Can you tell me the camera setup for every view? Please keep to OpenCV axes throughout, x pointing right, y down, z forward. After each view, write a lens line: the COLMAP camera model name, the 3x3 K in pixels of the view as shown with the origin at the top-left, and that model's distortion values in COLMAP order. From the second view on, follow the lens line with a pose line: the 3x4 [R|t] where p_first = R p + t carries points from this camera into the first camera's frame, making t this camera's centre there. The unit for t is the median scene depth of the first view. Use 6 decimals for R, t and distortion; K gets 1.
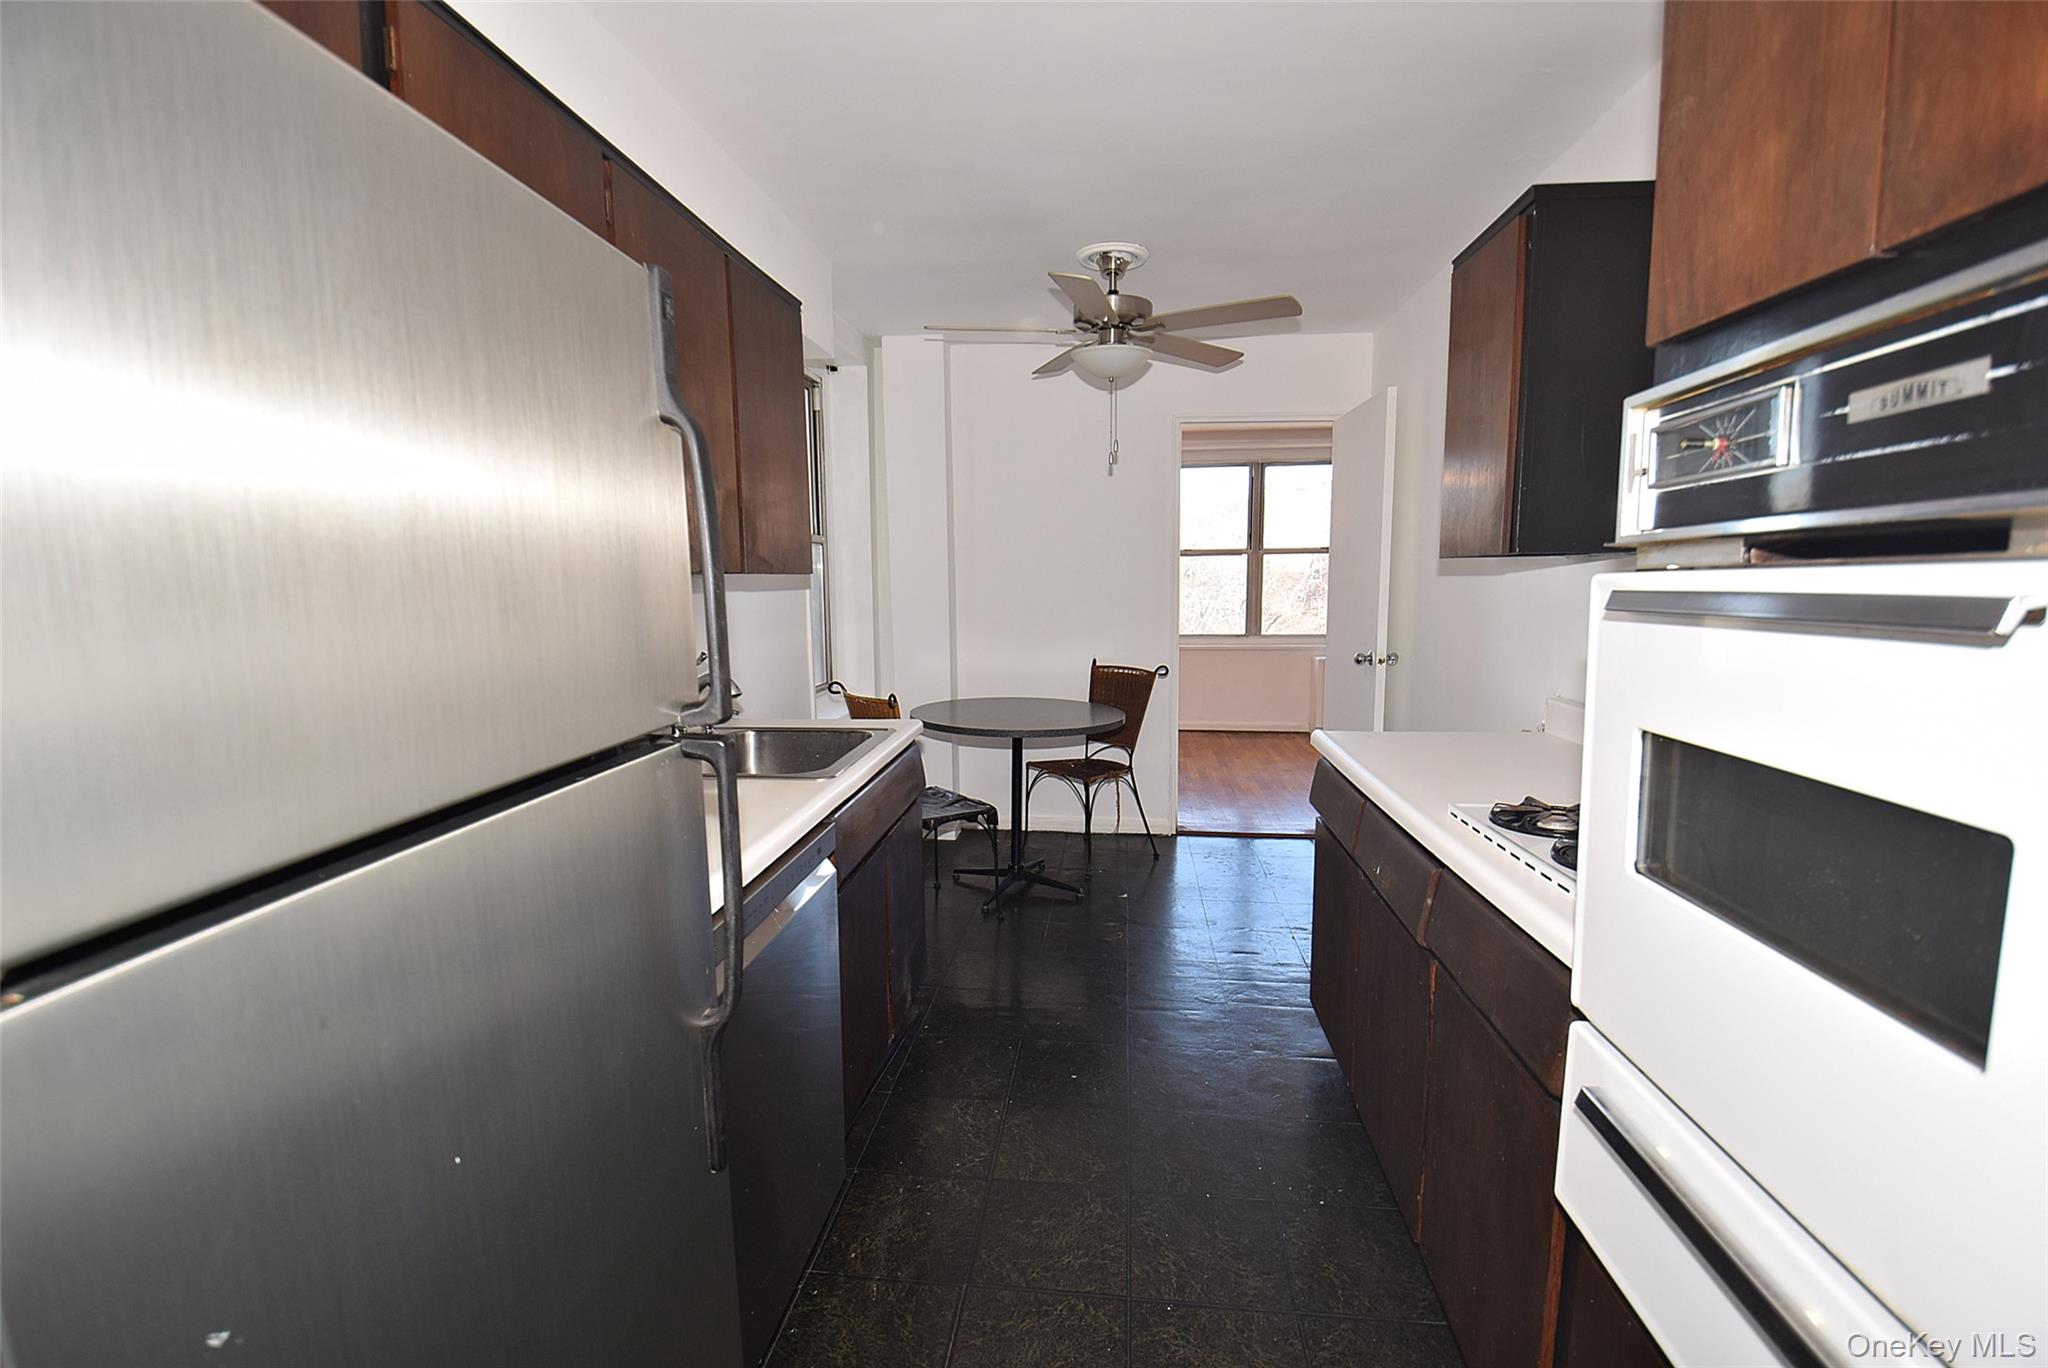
lens RADIAL K [[908.7, 0, 1031.8], [0, 908.7, 693.7], [0, 0, 1]] dist [0.009602, -0.018419]
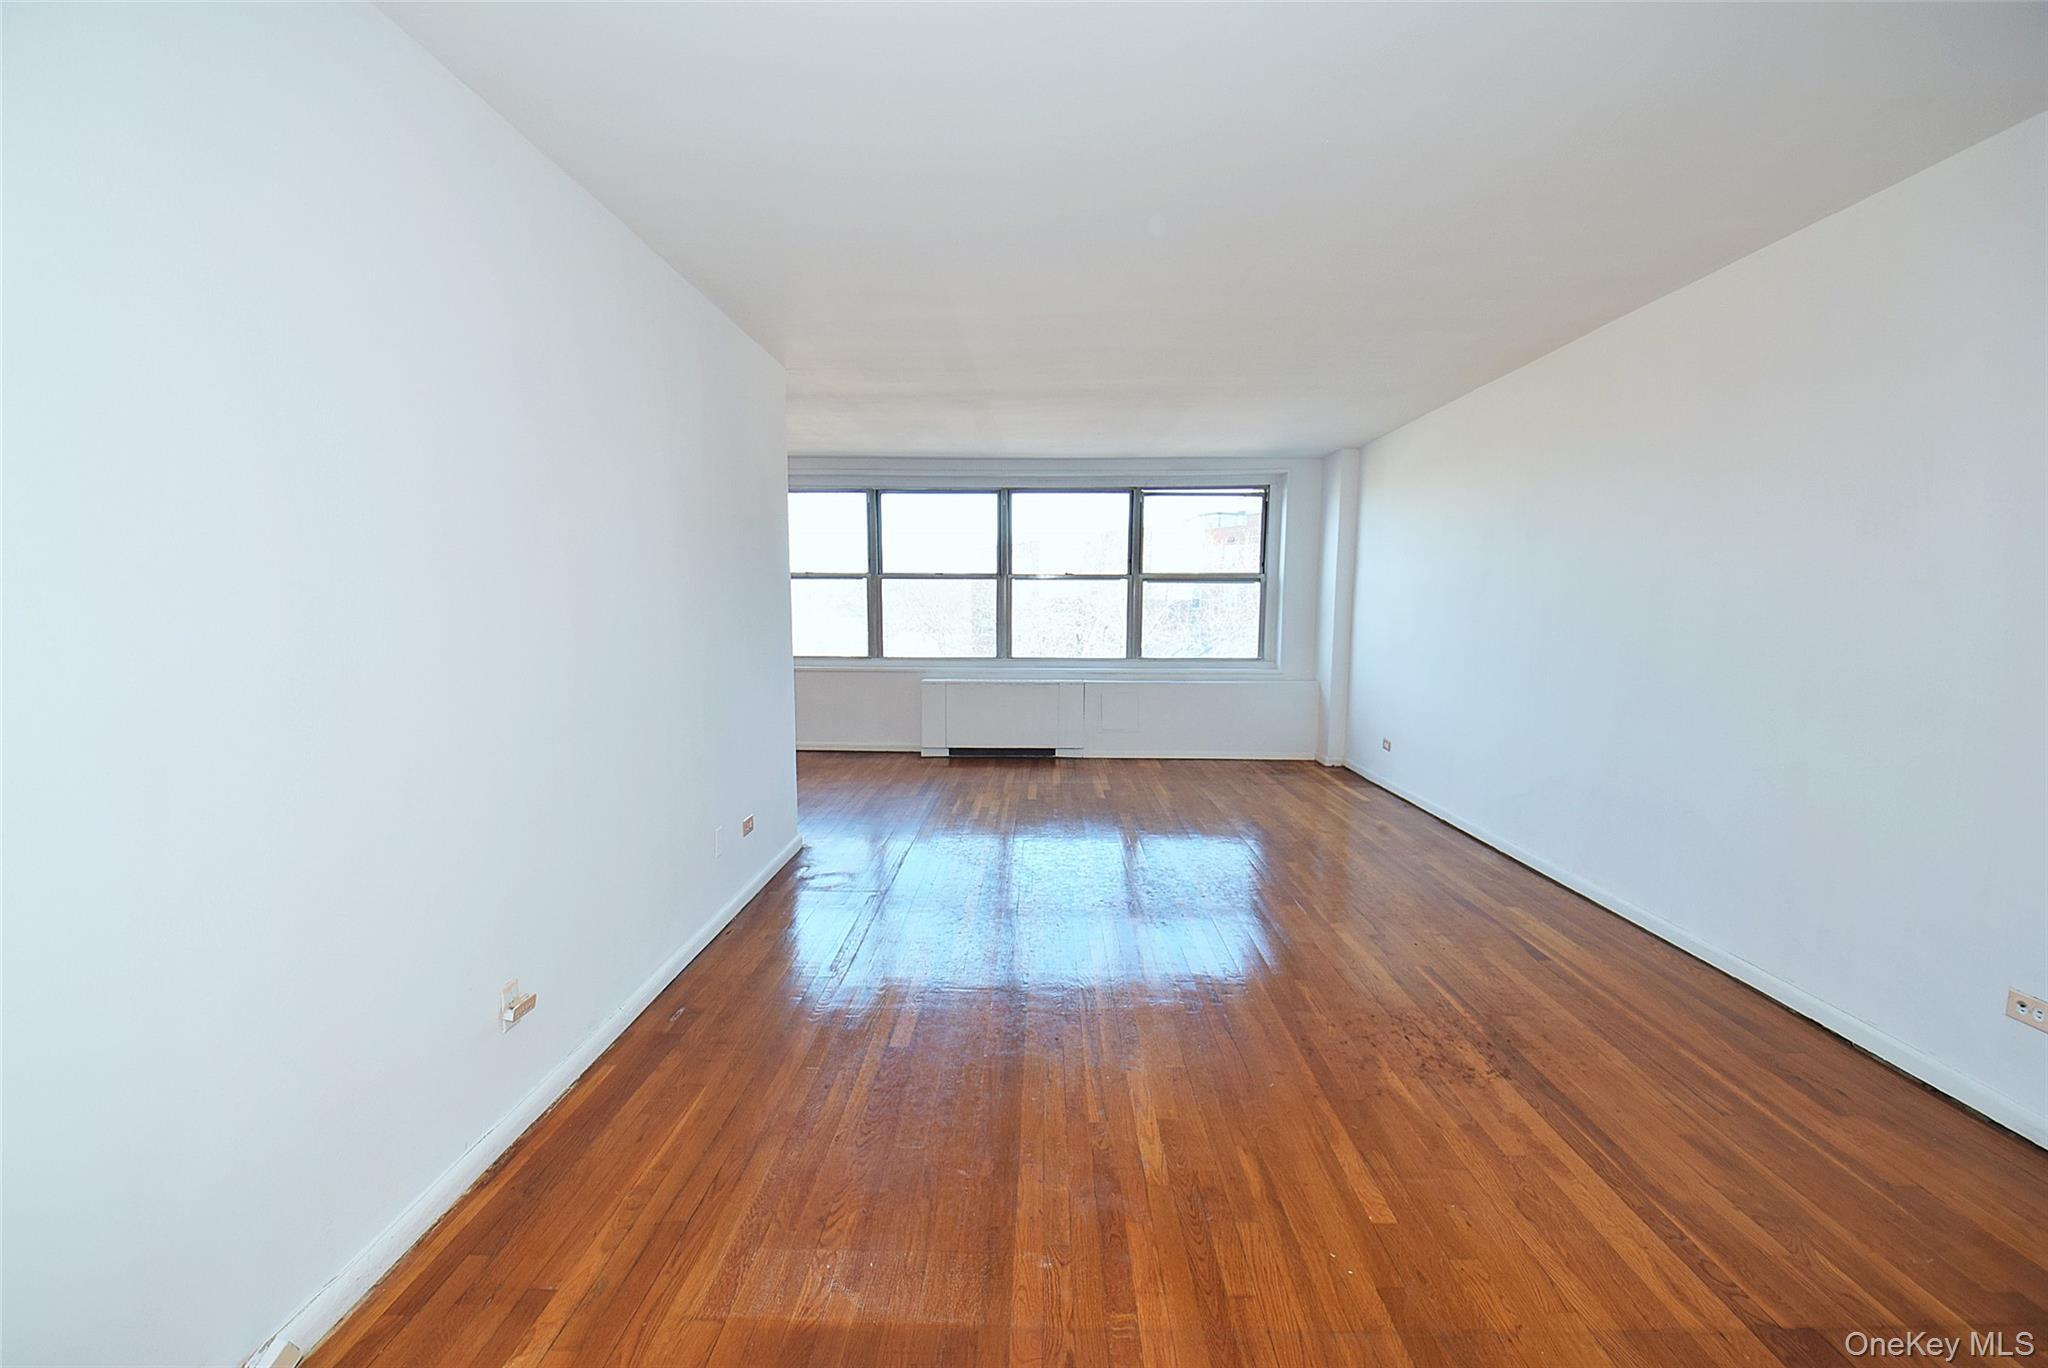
lens RADIAL K [[908.7, 0, 1031.8], [0, 908.7, 693.7], [0, 0, 1]] dist [0.009602, -0.018419]
pose [[0.995893, 0.005961, 0.090339, 0.536282], [-0.003755, 0.999691, -0.024559, 0.001402], [-0.090457, 0.024119, 0.995608, -0.051657]]
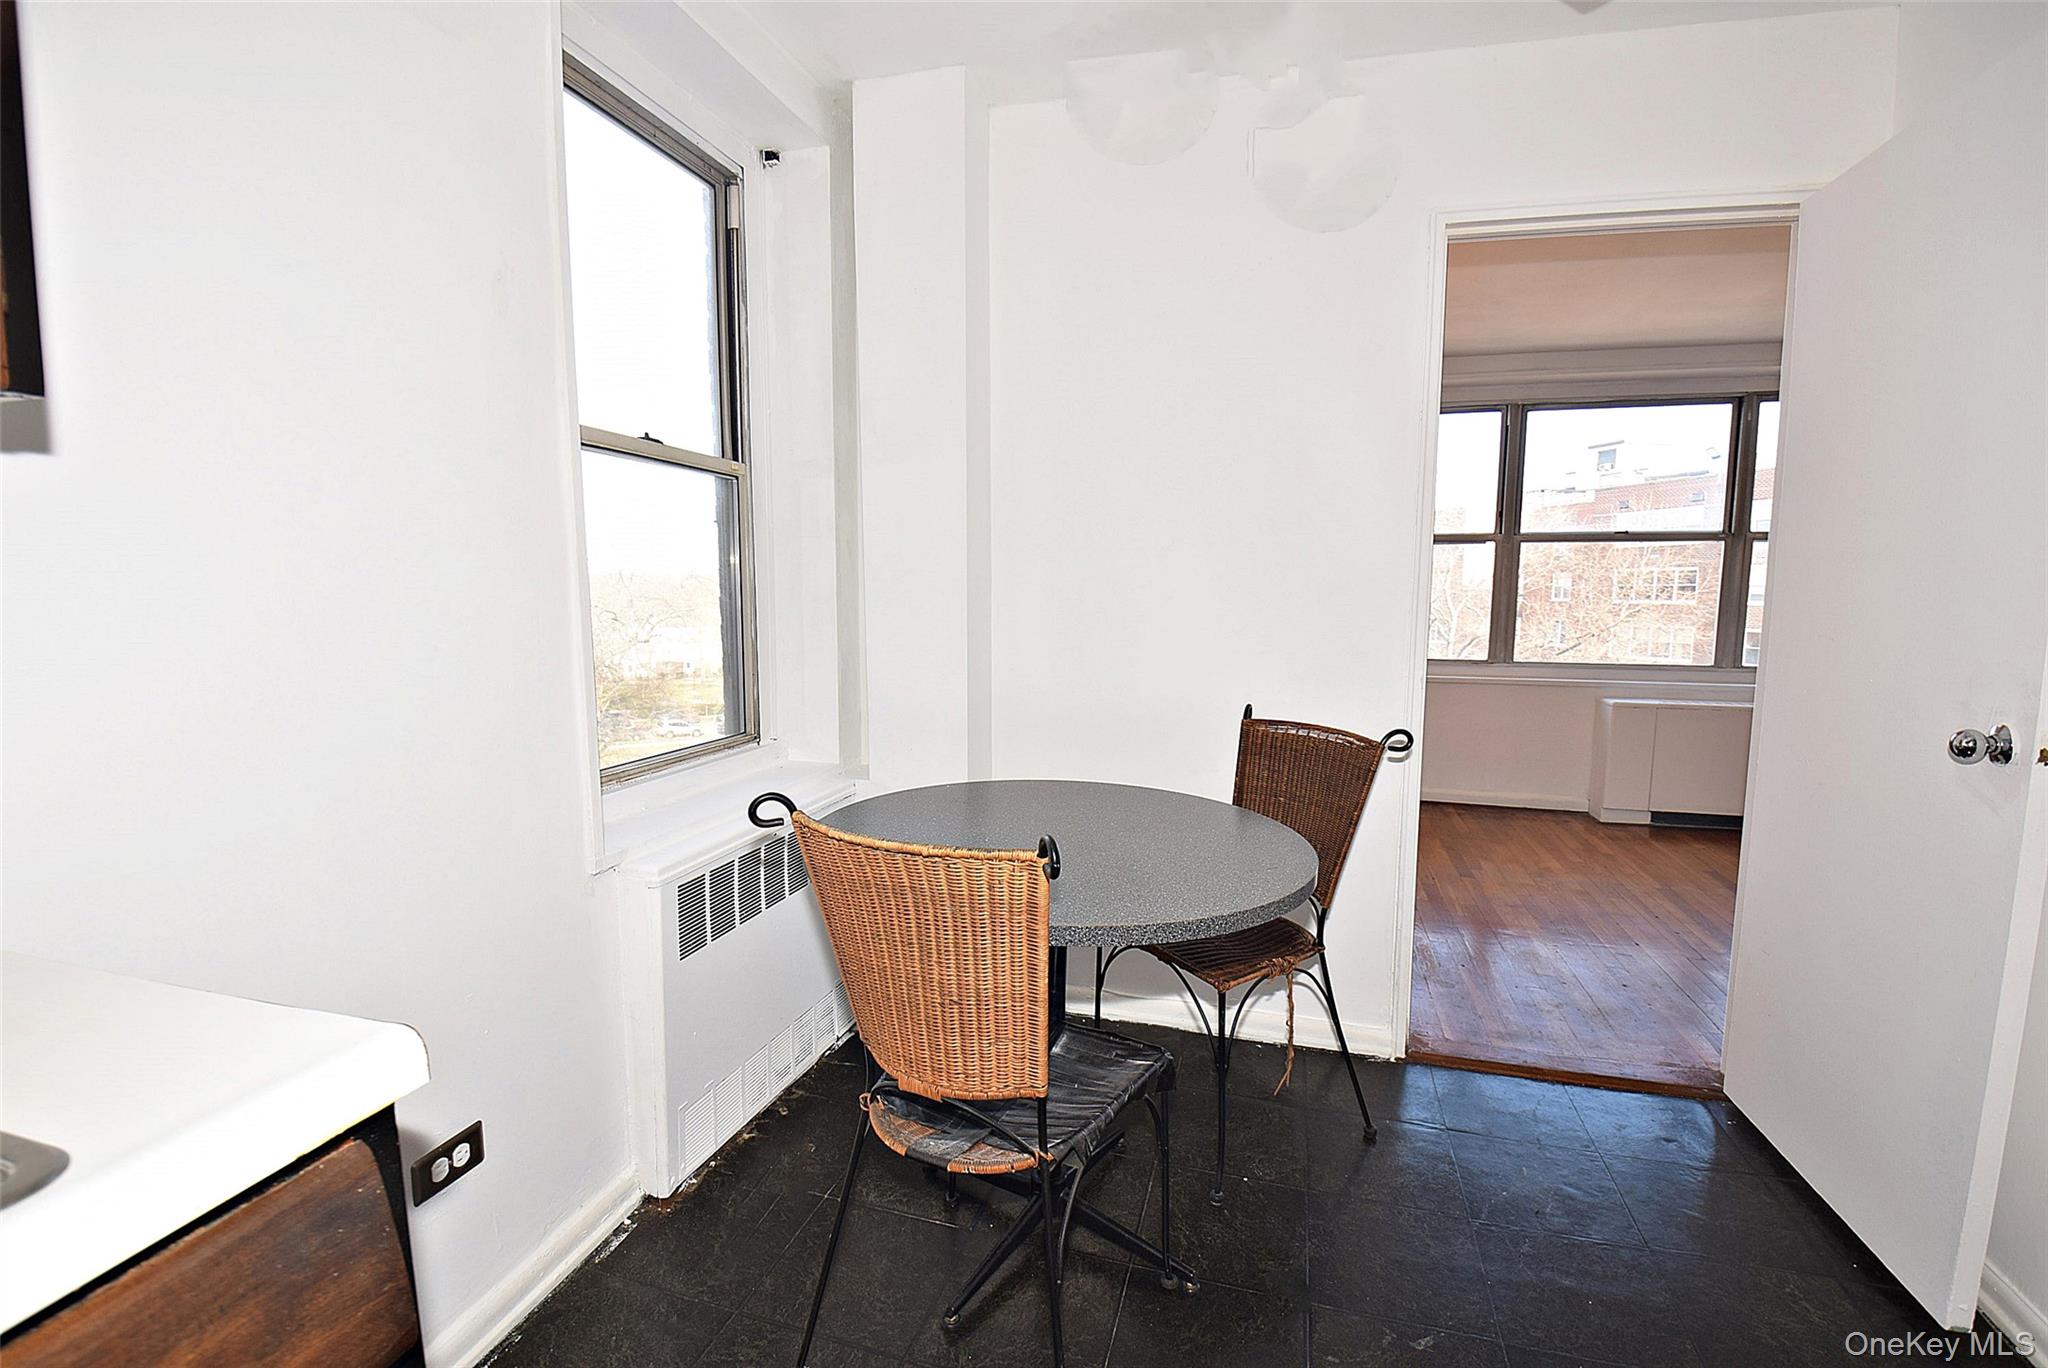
lens RADIAL K [[916.9, 0, 1050.9], [0, 916.9, 687.2], [0, 0, 1]] dist [0.007938, -0.020374]
pose [[0.987215, 0.031919, -0.156163, 0.037587], [-0.035473, 0.999170, -0.020022, -0.034369], [0.155395, 0.025306, 0.987528, 0.461943]]
